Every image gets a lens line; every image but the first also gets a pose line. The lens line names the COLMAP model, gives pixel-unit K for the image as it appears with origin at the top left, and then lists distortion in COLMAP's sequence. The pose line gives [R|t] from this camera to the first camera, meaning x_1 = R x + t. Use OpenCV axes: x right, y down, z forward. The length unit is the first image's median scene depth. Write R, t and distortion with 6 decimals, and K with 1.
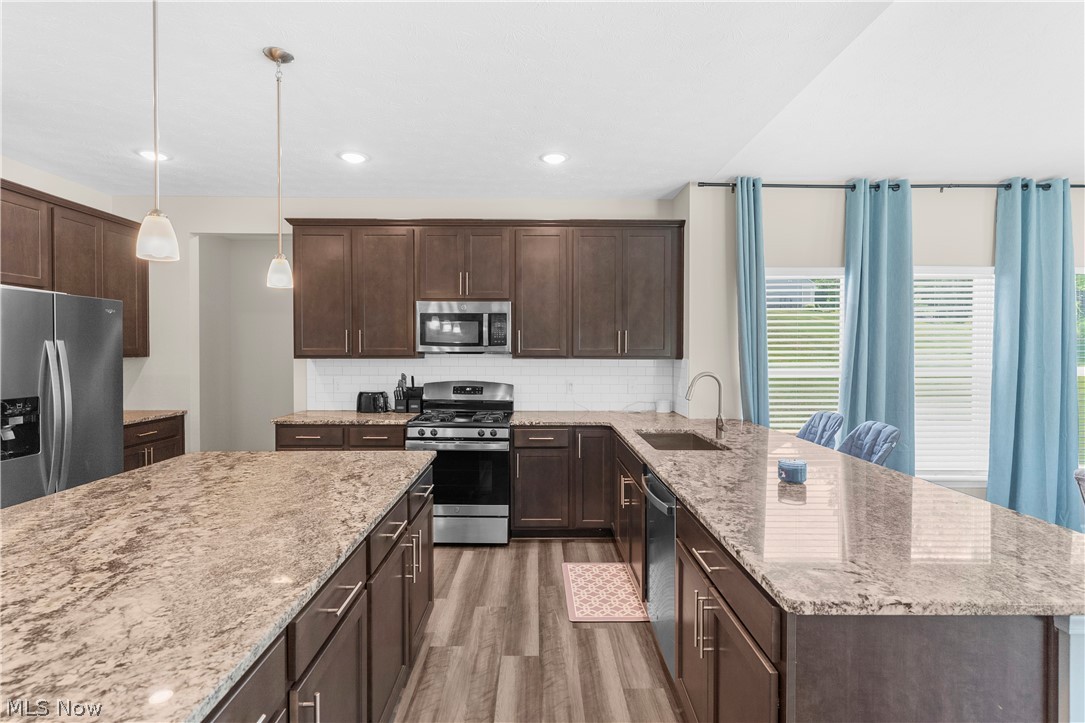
lens RADIAL K [[522.9, 0, 542.5], [0, 522.9, 361.5], [0, 0, 1]] dist [0.000268, -0.000937]
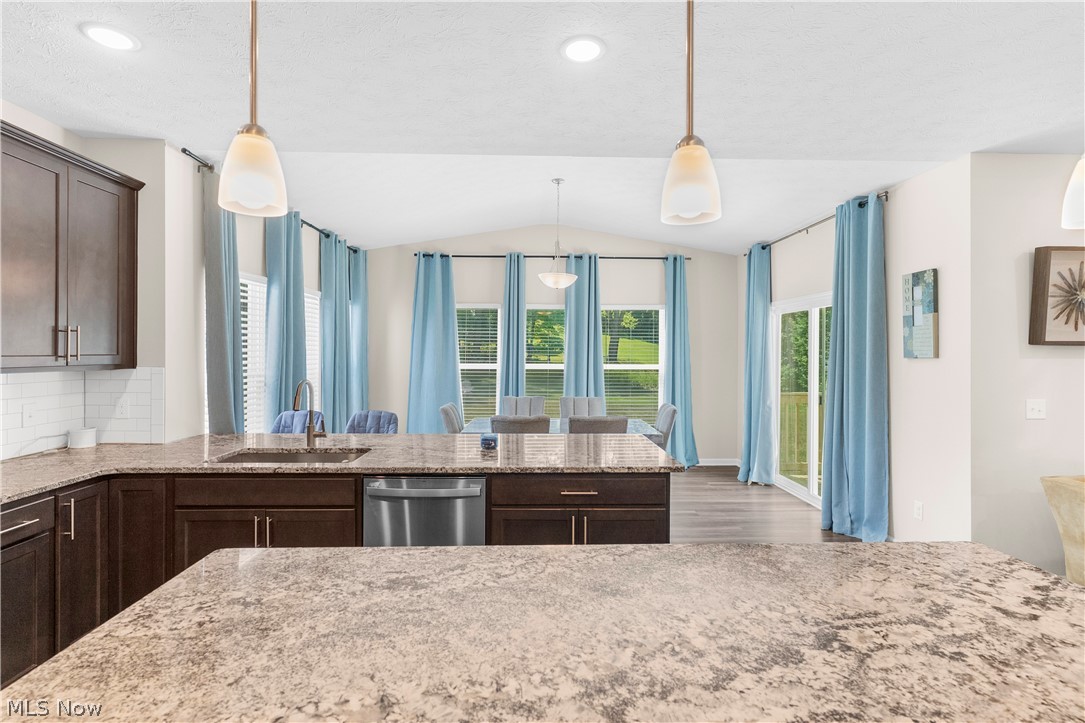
lens RADIAL K [[529.0, 0, 541.3], [0, 529.0, 350.7], [0, 0, 1]] dist [0.001008, -0.000509]
pose [[-0.015170, -0.000149, 0.999885, -0.534421], [0.017122, 0.999853, 0.000409, -0.020692], [-0.999738, 0.017126, -0.015165, 0.473994]]
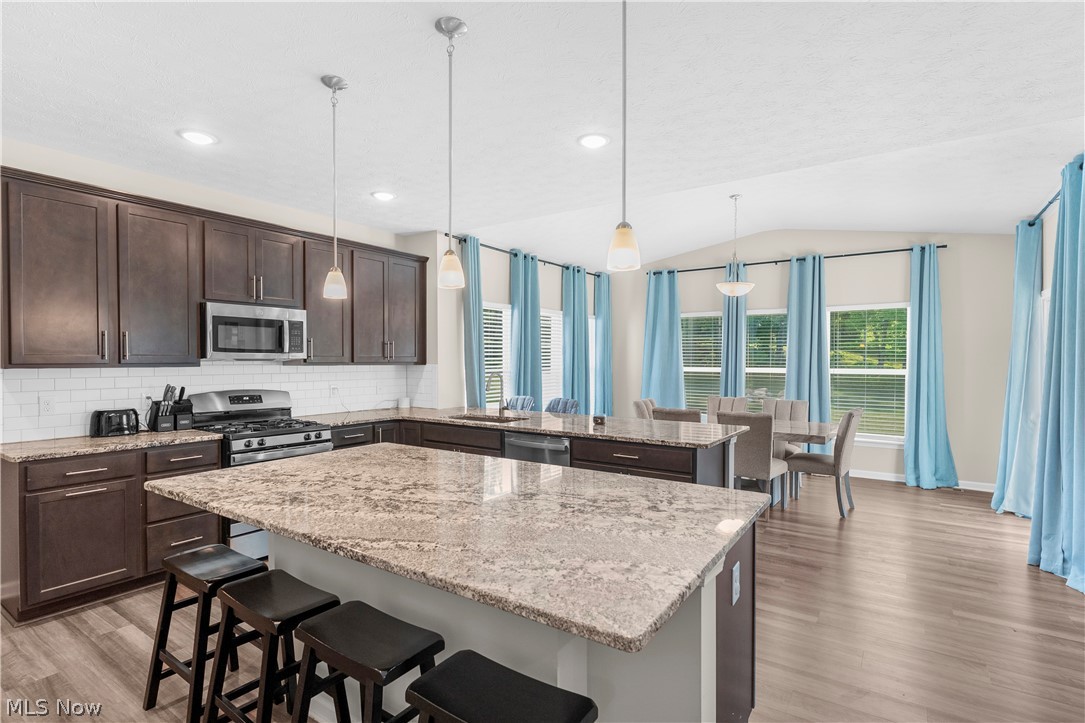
lens RADIAL K [[525.2, 0, 542.0], [0, 525.2, 364.7], [0, 0, 1]] dist [0.000793, -0.000340]
pose [[0.577139, -0.009884, 0.816586, -0.680330], [0.016795, 0.999859, 0.000232, 0.001280], [-0.816473, 0.013581, 0.577224, 0.019050]]
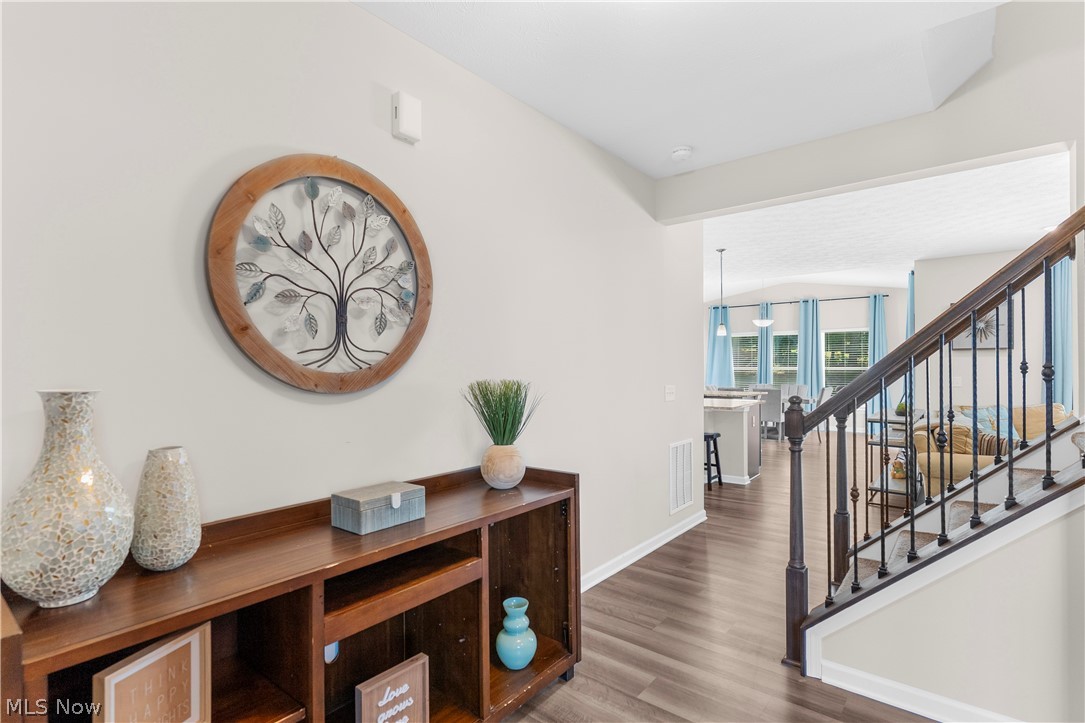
lens RADIAL K [[525.2, 0, 542.0], [0, 525.2, 364.7], [0, 0, 1]] dist [0.000793, -0.000340]
pose [[0.646476, -0.007067, 0.762902, -1.894939], [0.025346, 0.999604, -0.012218, 0.014132], [-0.762513, 0.027235, 0.646399, -0.432297]]
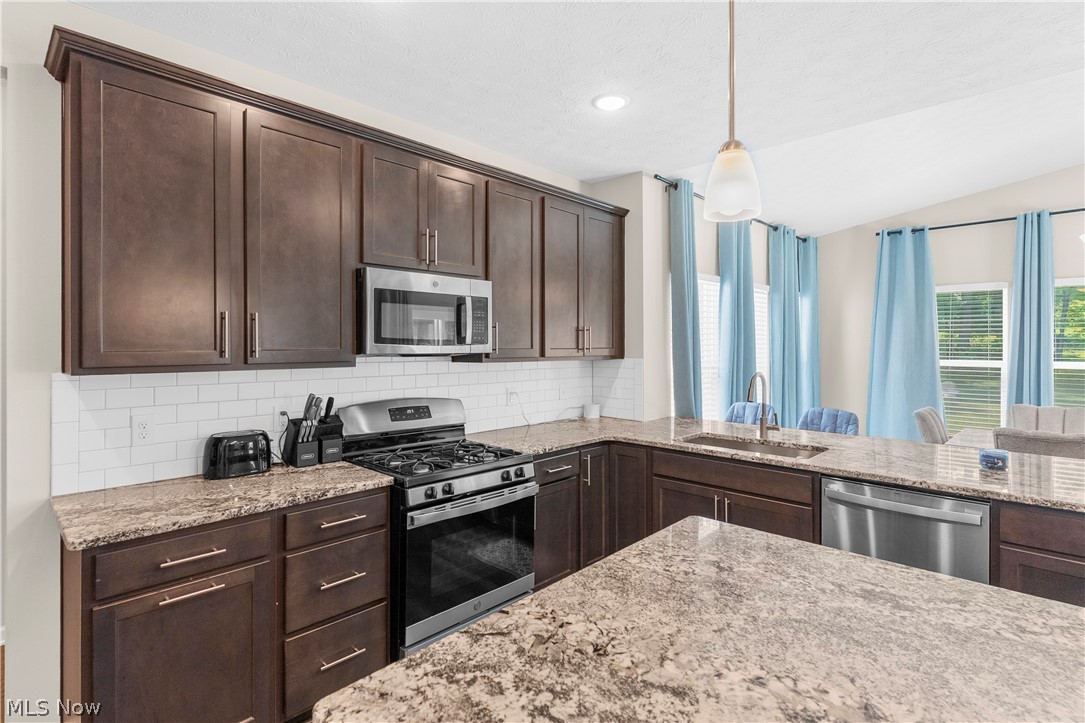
lens RADIAL K [[530.8, 0, 541.3], [0, 530.8, 345.3], [0, 0, 1]] dist [0.003163, -0.000252]
pose [[0.701316, -0.001601, 0.712849, -0.553218], [0.015807, 0.999787, -0.013306, -0.019132], [-0.712676, 0.020600, 0.701191, 0.480295]]
